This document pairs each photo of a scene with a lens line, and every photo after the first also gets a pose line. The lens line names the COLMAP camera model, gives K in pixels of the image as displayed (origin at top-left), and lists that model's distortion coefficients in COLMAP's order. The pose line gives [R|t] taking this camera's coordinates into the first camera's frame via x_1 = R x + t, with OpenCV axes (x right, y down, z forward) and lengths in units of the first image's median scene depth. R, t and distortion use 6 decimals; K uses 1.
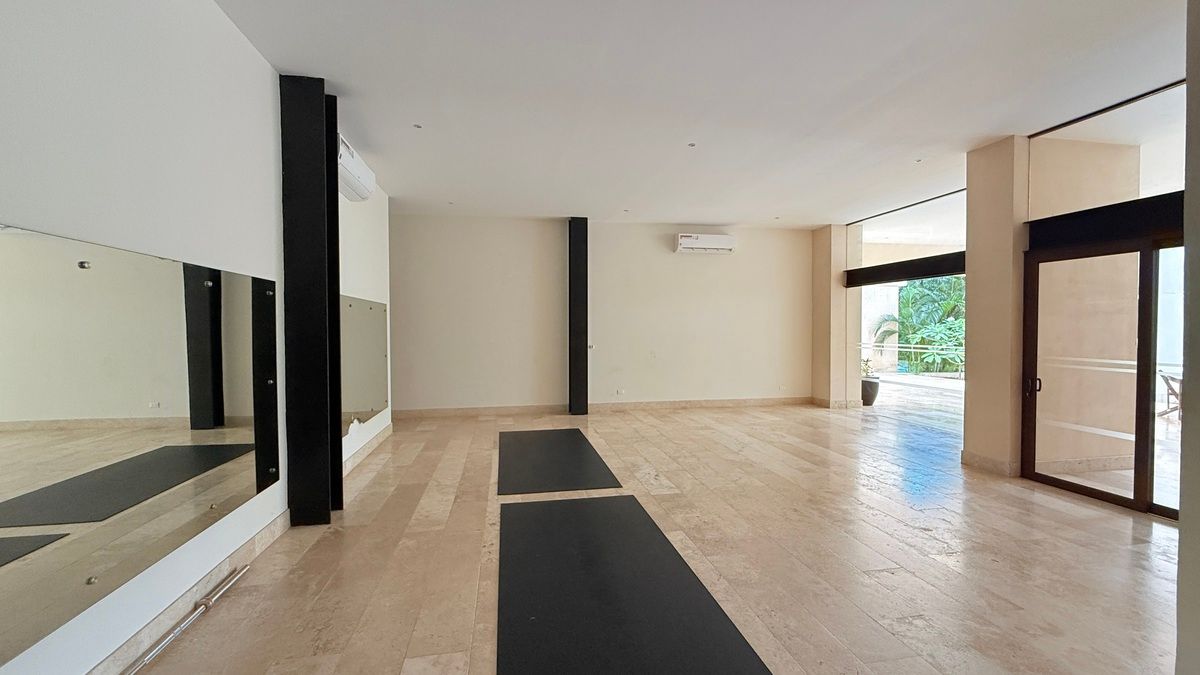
lens RADIAL K [[475.2, 0, 583.4], [0, 475.2, 338.4], [0, 0, 1]] dist [0.002674, 0.000579]
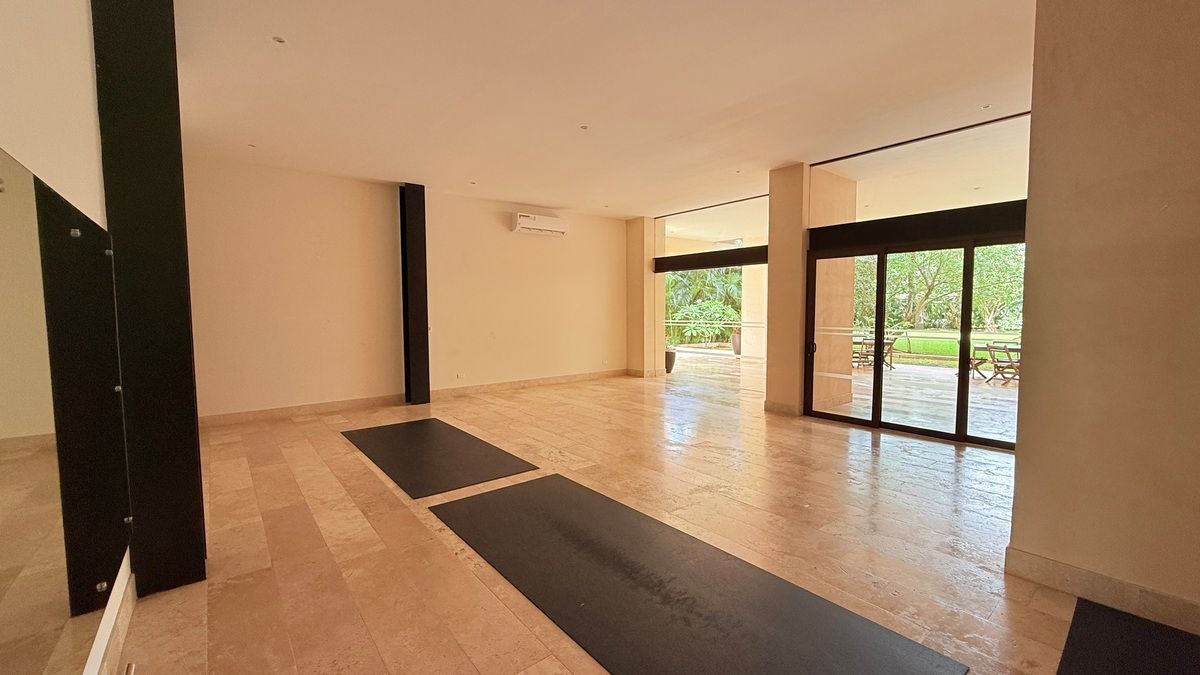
lens RADIAL K [[475.2, 0, 608.5], [0, 475.2, 336.5], [0, 0, 1]] dist [0.002674, 0.000579]
pose [[0.883902, -0.031308, 0.466624, -0.129426], [0.014696, 0.999123, 0.039198, 0.001668], [-0.467442, -0.027790, 0.883587, 0.036590]]
